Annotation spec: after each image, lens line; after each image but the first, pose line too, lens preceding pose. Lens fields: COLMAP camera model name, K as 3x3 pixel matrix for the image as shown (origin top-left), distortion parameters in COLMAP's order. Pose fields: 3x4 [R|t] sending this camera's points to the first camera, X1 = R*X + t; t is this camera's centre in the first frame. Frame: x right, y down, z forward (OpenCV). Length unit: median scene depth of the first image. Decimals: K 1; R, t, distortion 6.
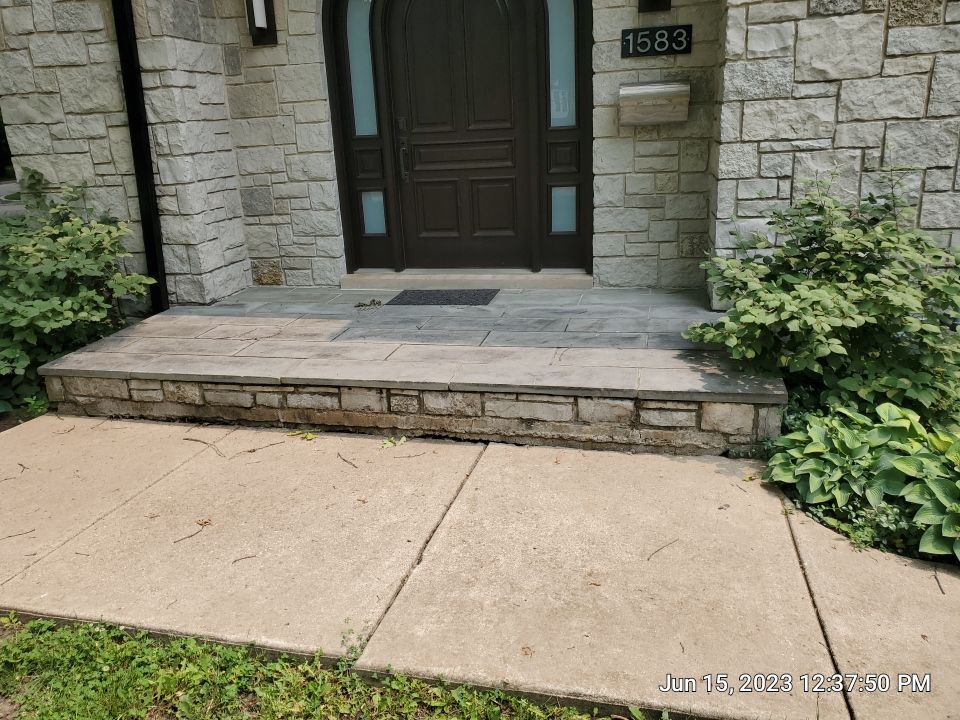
lens RADIAL K [[738.7, 0, 481.0], [0, 738.7, 347.5], [0, 0, 1]] dist [0.010276, 0.005955]
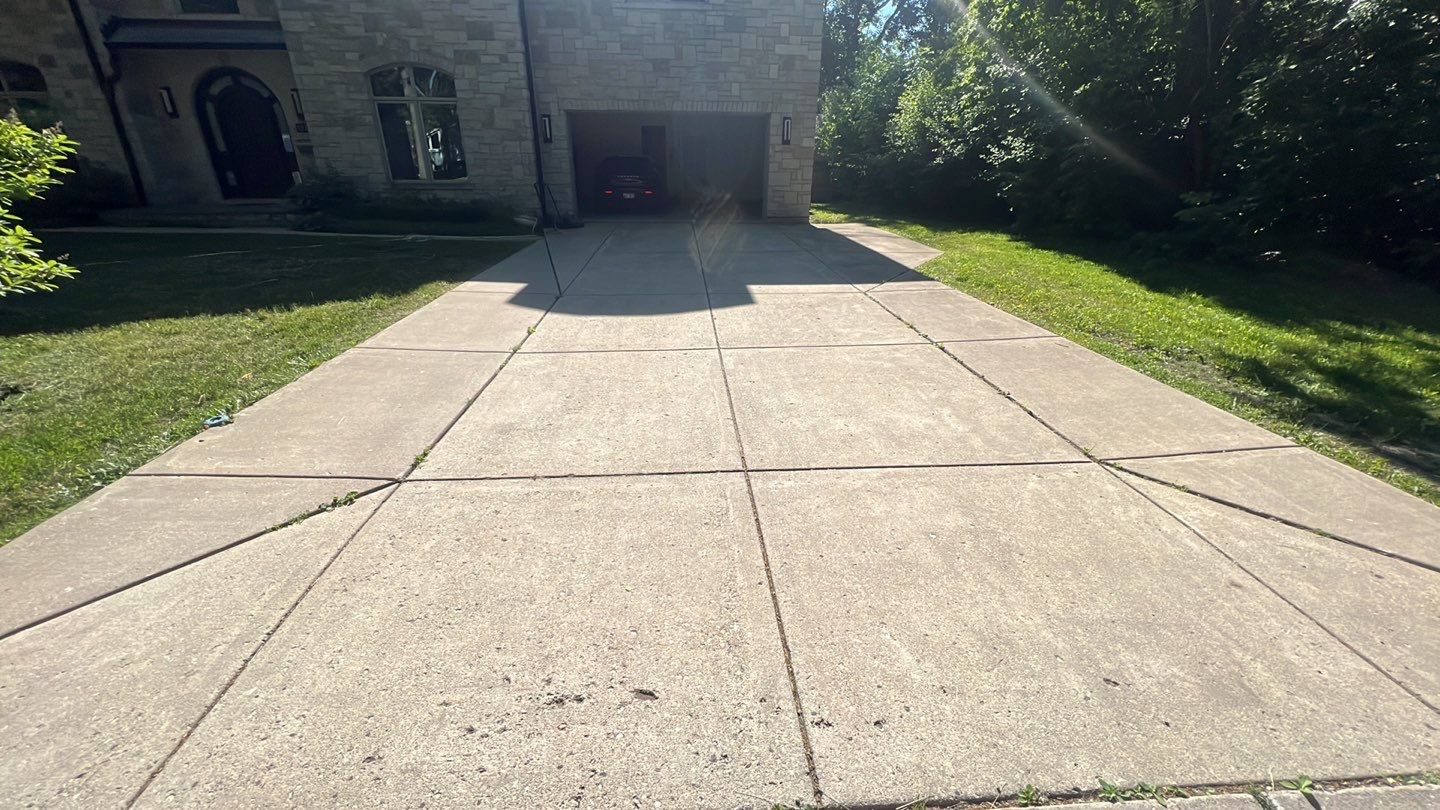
lens RADIAL K [[570.2, 0, 721.1], [0, 570.2, 408.2], [0, 0, 1]] dist [0.000832, 0.000151]
pose [[0.950657, -0.072451, 0.301666, 1.316004], [0.044030, 0.994015, 0.099976, 0.783360], [-0.307104, -0.081760, 0.948157, -2.475612]]
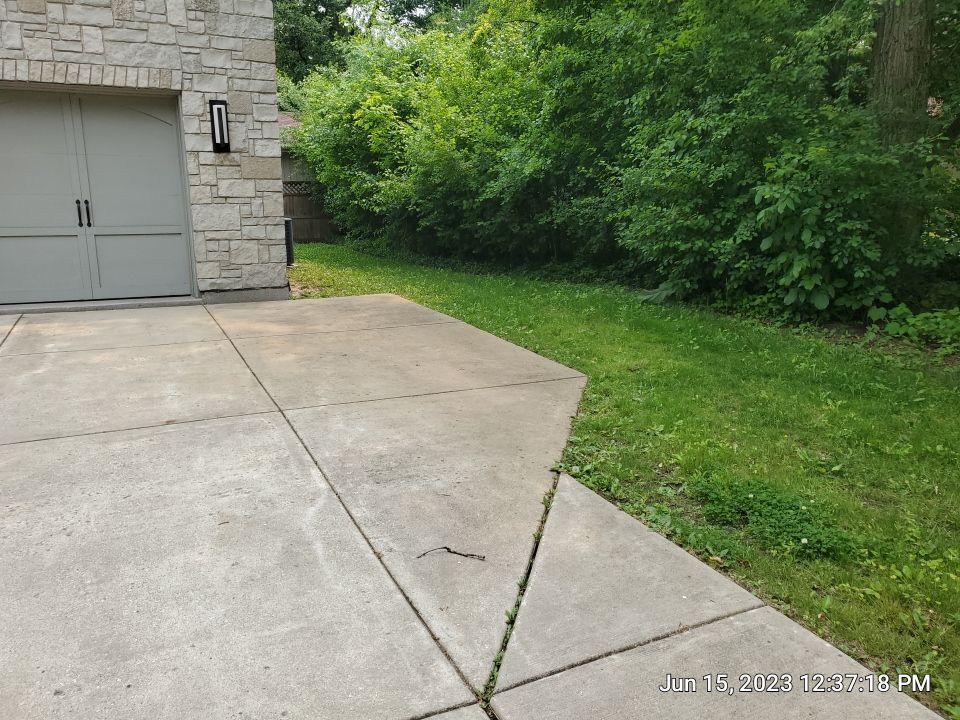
lens RADIAL K [[772.8, 0, 499.4], [0, 772.8, 359.8], [0, 0, 1]] dist [0.034596, -0.012360]
pose [[0.764132, -0.095833, 0.637902, 1.885316], [0.157640, 0.986661, -0.040606, 0.432293], [-0.625502, 0.131587, 0.769046, -1.513231]]
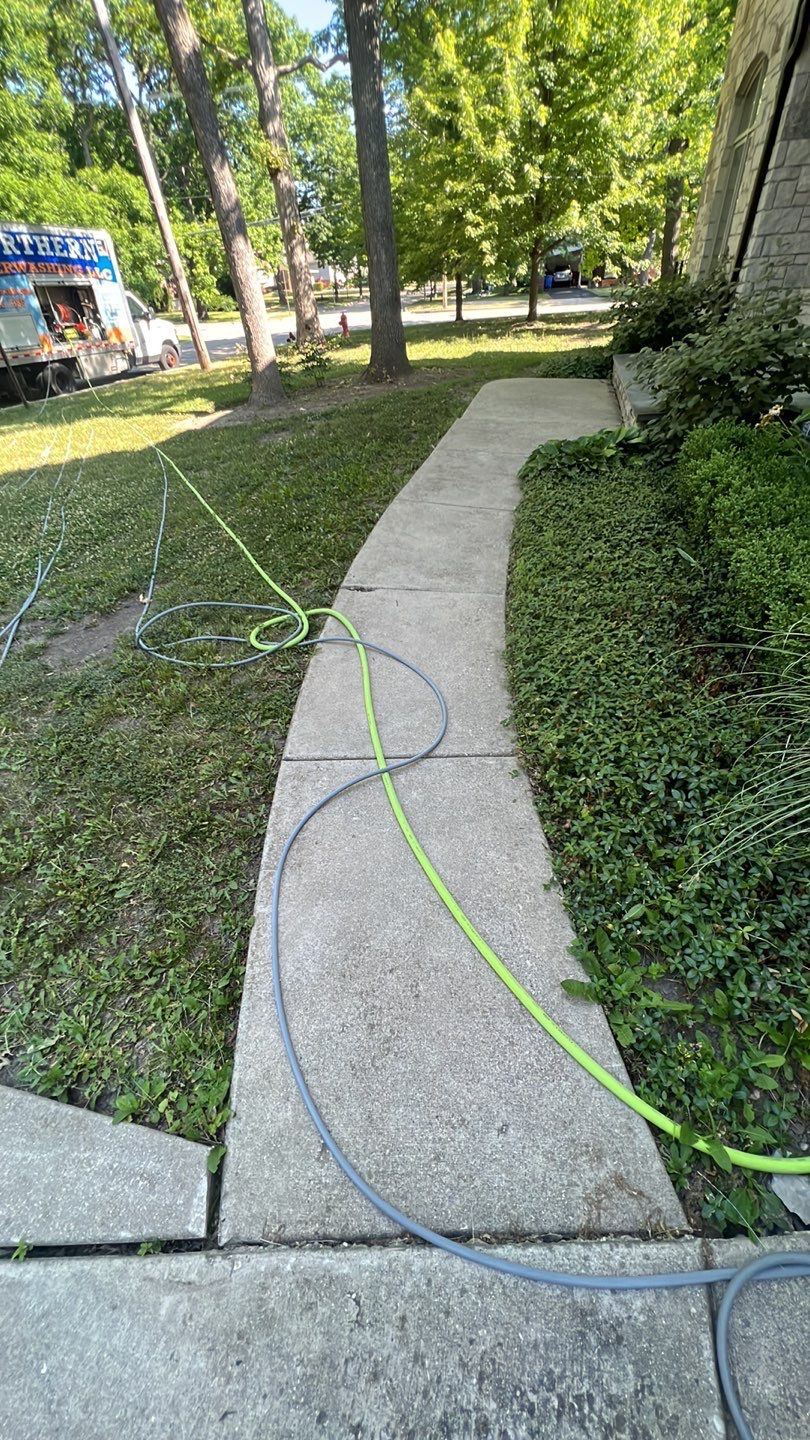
lens RADIAL K [[539.2, 0, 405.0], [0, 539.2, 720.0], [0, 0, 1]] dist [-0.000835, -0.000096]
pose [[0.019959, 0.672027, -0.740257, 1.436454], [-0.235459, 0.722739, 0.649775, -0.092679], [0.971679, 0.161331, 0.172660, 0.246926]]
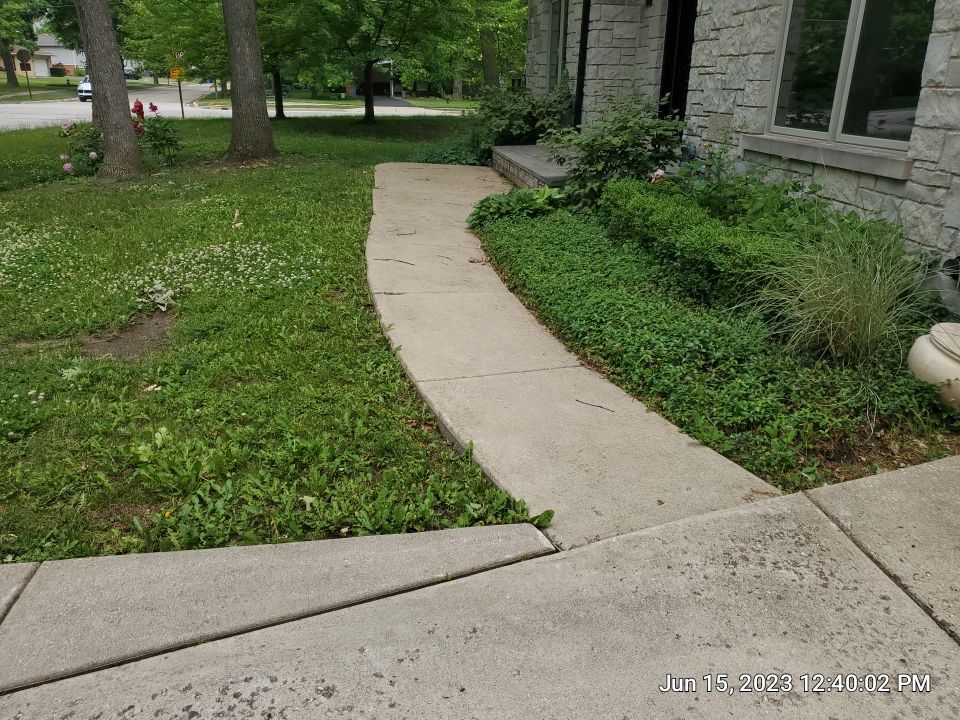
lens RADIAL K [[739.6, 0, 480.0], [0, 739.6, 360.0], [0, 0, 1]] dist [0.011248, 0.008103]
pose [[0.373742, 0.382436, -0.845021, 1.786221], [-0.304429, 0.911150, 0.277719, 0.003128], [0.876151, 0.153454, 0.456959, -0.071434]]
